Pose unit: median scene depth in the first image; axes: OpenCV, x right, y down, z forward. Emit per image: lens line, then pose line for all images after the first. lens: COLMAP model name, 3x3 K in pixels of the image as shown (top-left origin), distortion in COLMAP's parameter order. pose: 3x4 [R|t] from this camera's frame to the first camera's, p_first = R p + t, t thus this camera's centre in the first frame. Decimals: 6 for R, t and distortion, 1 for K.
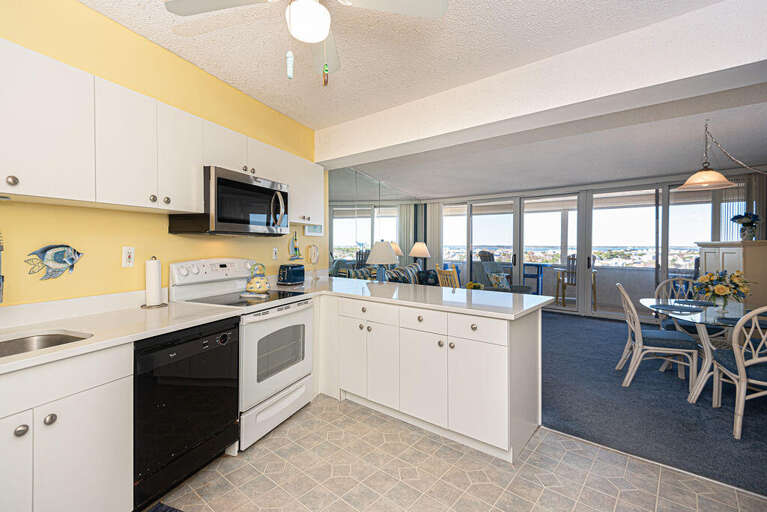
lens RADIAL K [[356.4, 0, 379.1], [0, 356.4, 246.0], [0, 0, 1]] dist [0.103568, -0.000127]
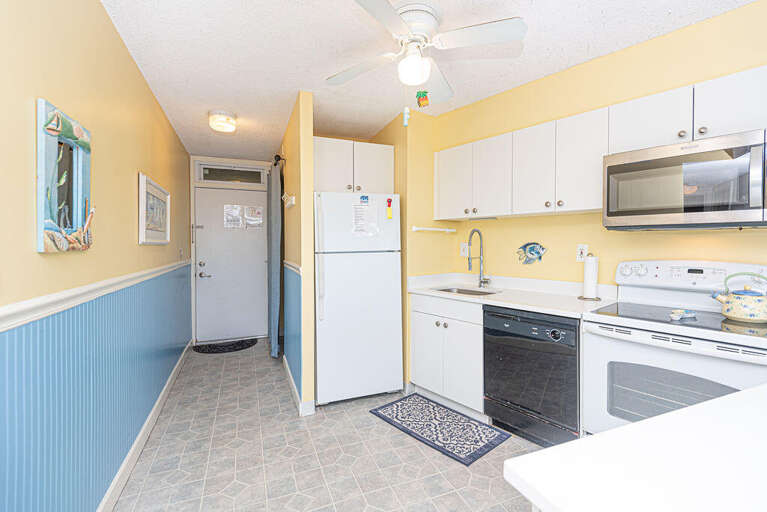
lens RADIAL K [[345.5, 0, 381.1], [0, 345.5, 247.4], [0, 0, 1]] dist [0.036487, -0.027493]
pose [[-0.464961, -0.000197, -0.885331, 0.646287], [-0.010540, 0.999930, 0.005313, 0.013437], [0.885269, 0.011802, -0.464930, 1.017284]]
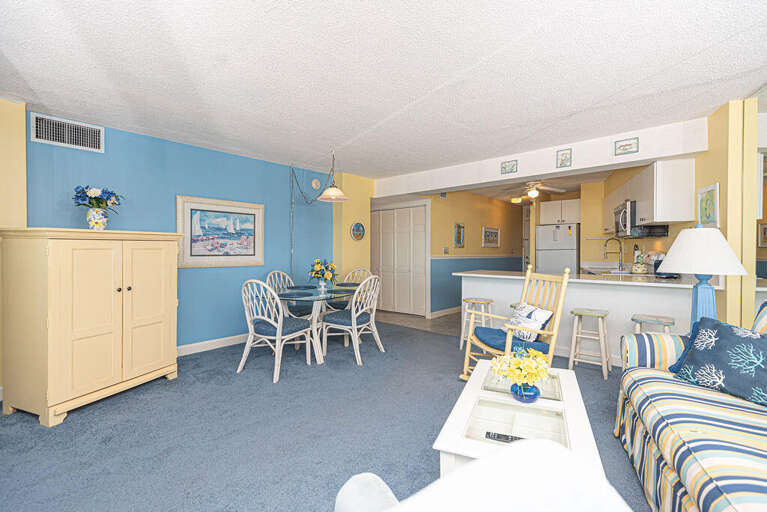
lens RADIAL K [[349.2, 0, 380.4], [0, 349.2, 259.1], [0, 0, 1]] dist [0.001137, -0.000054]
pose [[-0.999603, -0.009427, 0.026538, 1.013008], [-0.008586, 0.999463, 0.031624, 0.037194], [-0.026822, 0.031384, -0.999147, 3.516376]]
